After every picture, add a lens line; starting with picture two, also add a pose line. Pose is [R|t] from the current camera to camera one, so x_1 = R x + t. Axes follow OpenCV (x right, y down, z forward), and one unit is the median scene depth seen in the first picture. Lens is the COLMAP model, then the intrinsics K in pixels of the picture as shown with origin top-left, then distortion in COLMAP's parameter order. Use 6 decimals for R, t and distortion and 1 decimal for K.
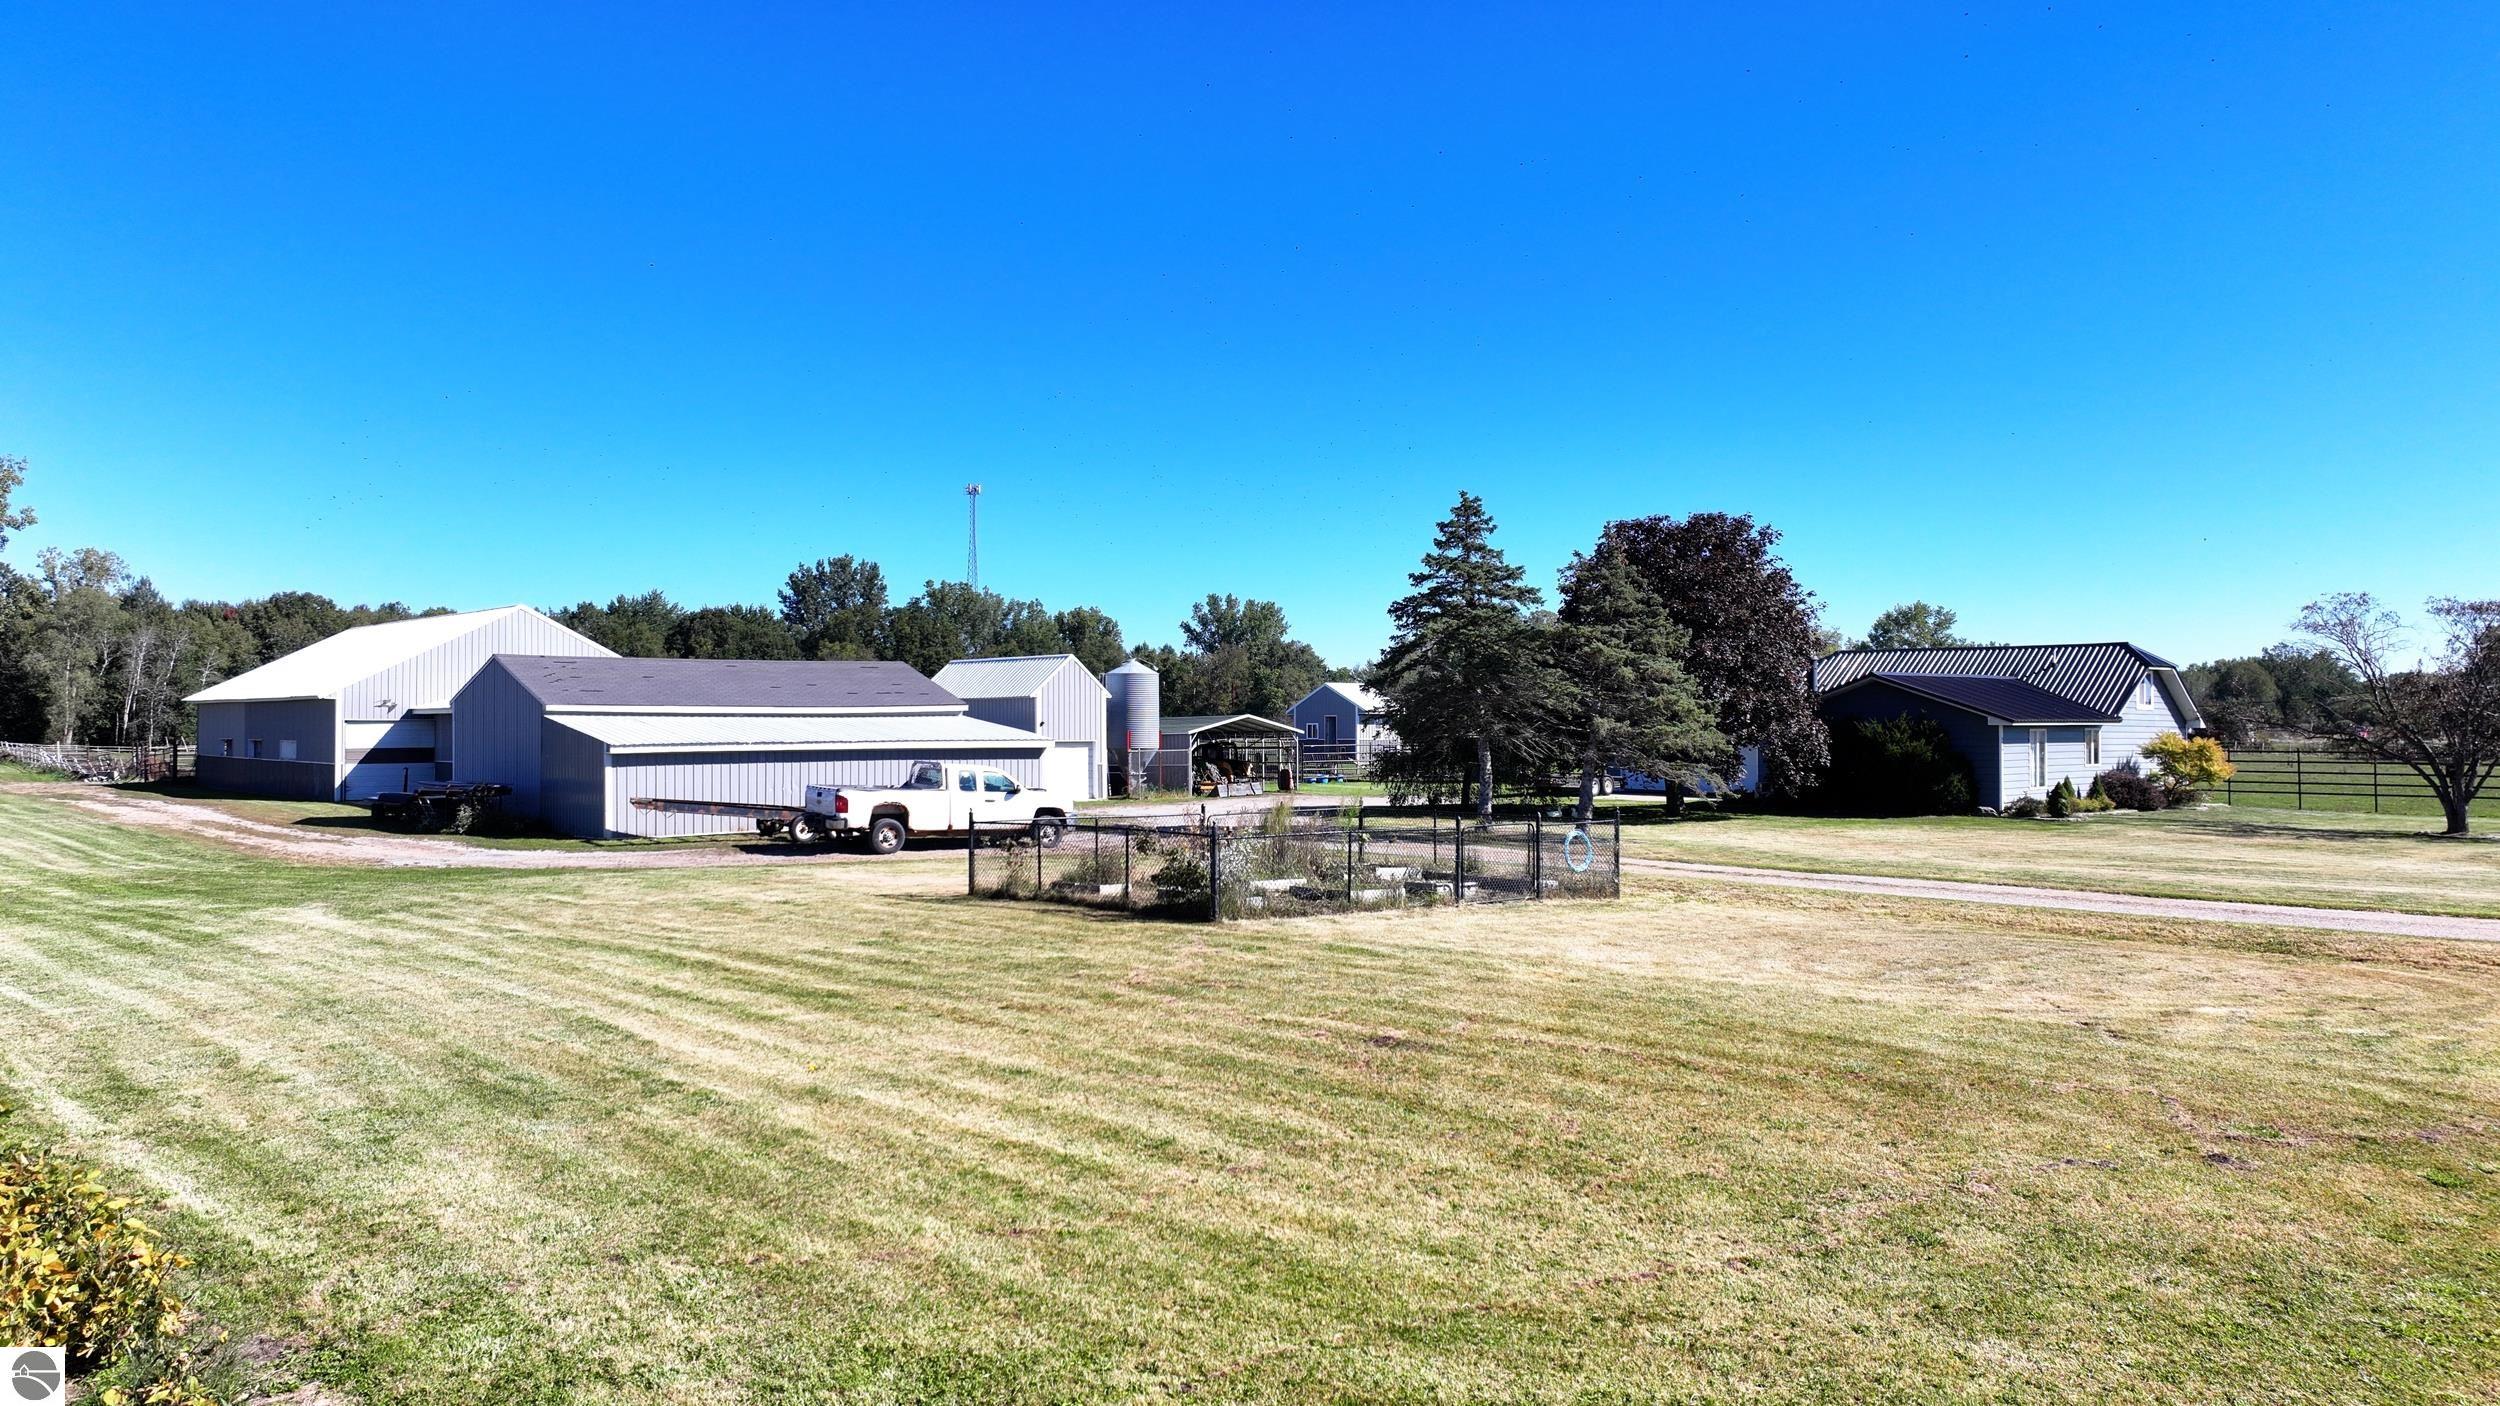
lens RADIAL K [[1749.0, 0, 1246.8], [0, 1749.0, 687.1], [0, 0, 1]] dist [-0.001382, 0.019360]
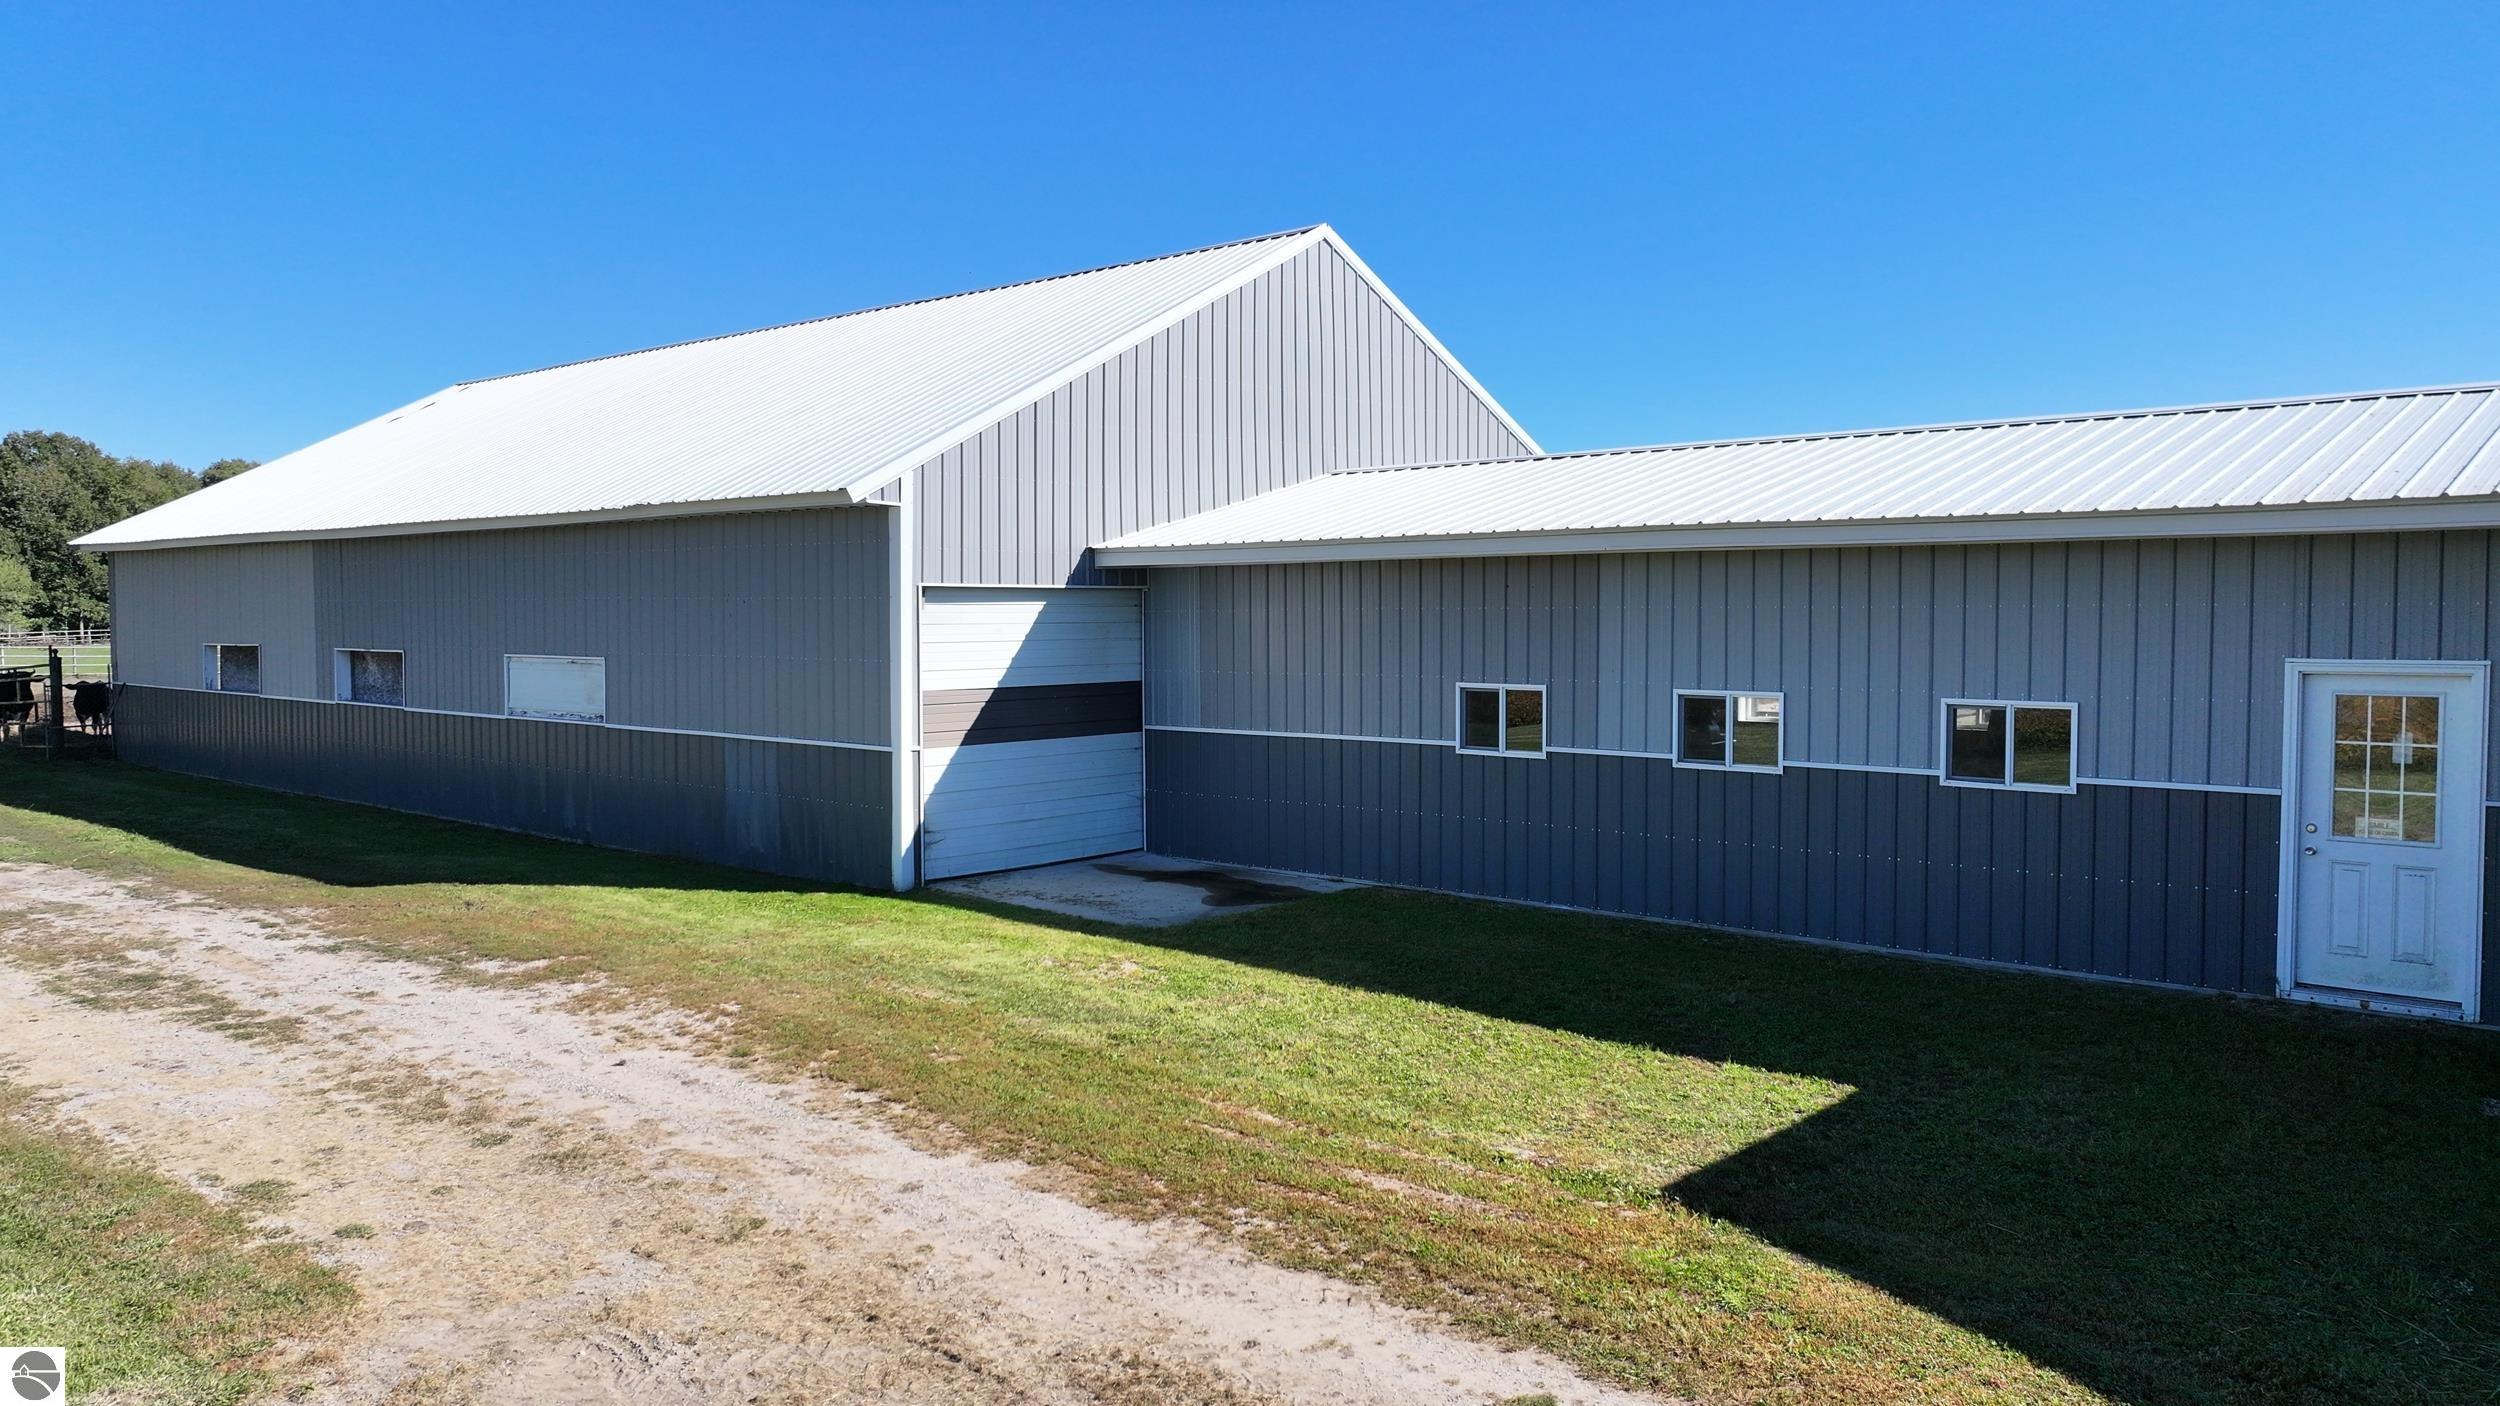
lens RADIAL K [[1749.0, 0, 1246.8], [0, 1749.0, 687.1], [0, 0, 1]] dist [-0.001382, 0.019360]
pose [[0.991876, -0.005997, 0.127068, -0.360034], [-0.002276, 0.997892, 0.064860, 0.012173], [-0.127190, -0.064622, 0.989771, 0.524095]]
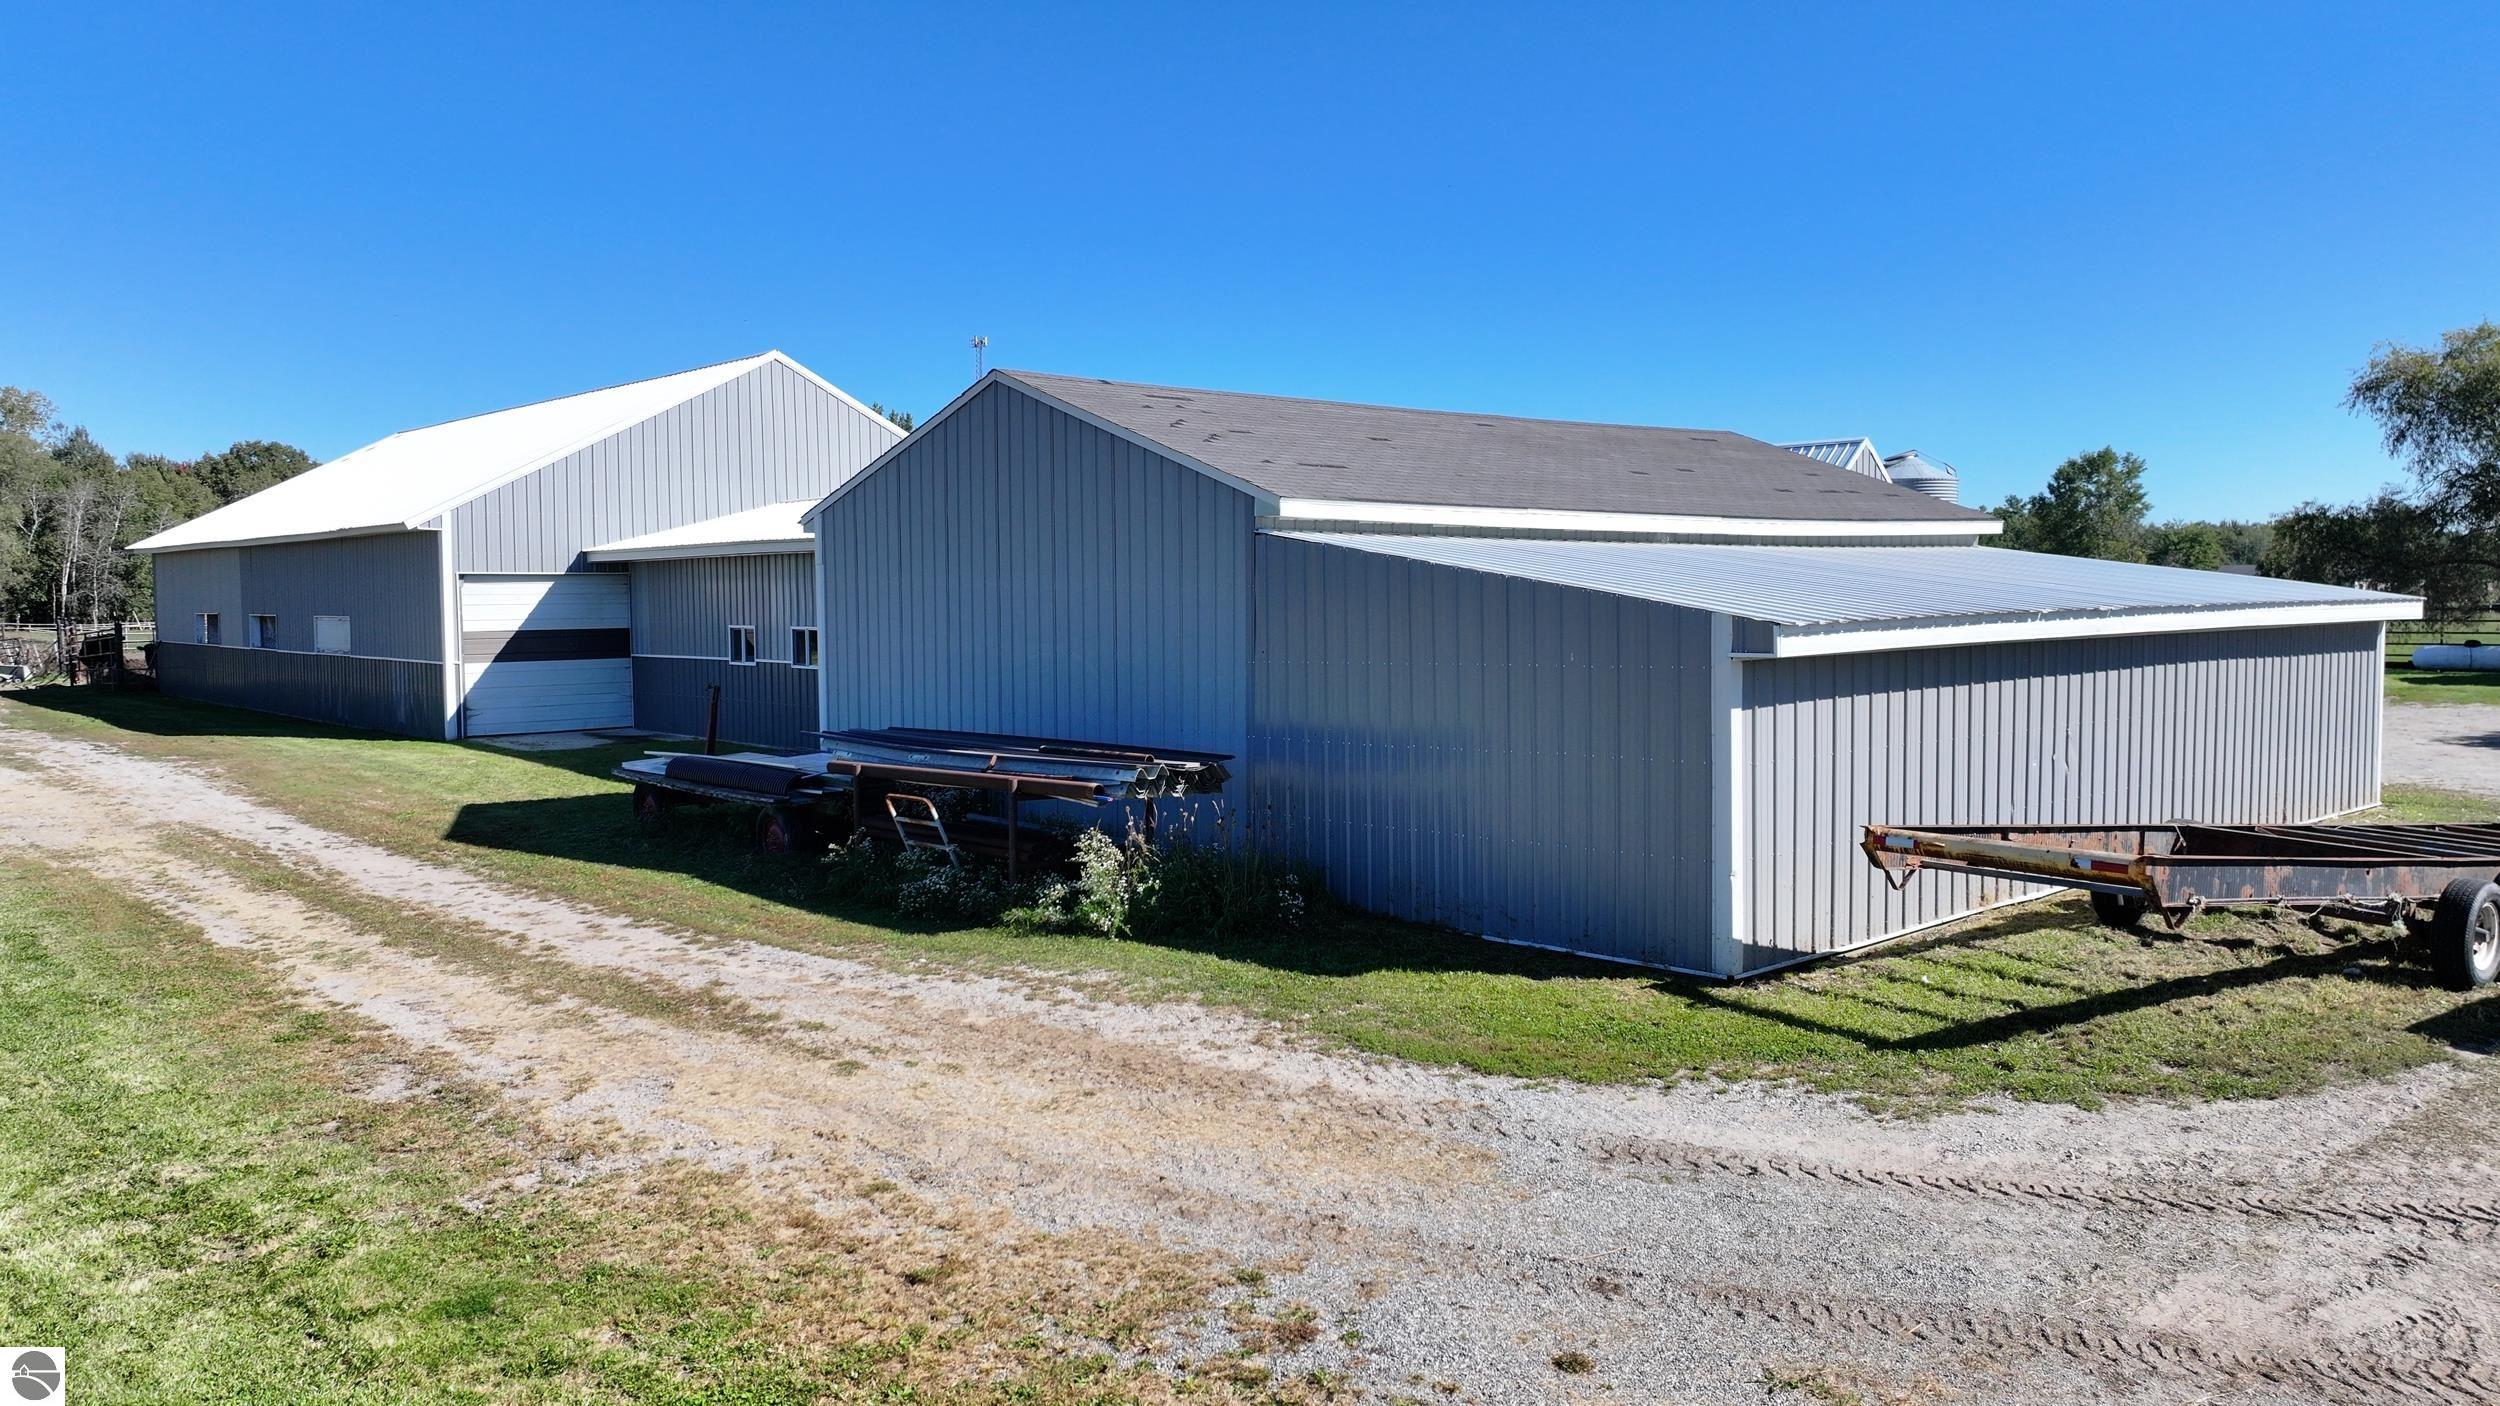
lens RADIAL K [[1749.0, 0, 1246.8], [0, 1749.0, 687.1], [0, 0, 1]] dist [-0.001382, 0.019360]
pose [[0.999806, -0.007570, 0.018172, -0.219013], [0.006190, 0.997176, 0.074847, 0.010993], [-0.018687, -0.074720, 0.997029, 0.364155]]
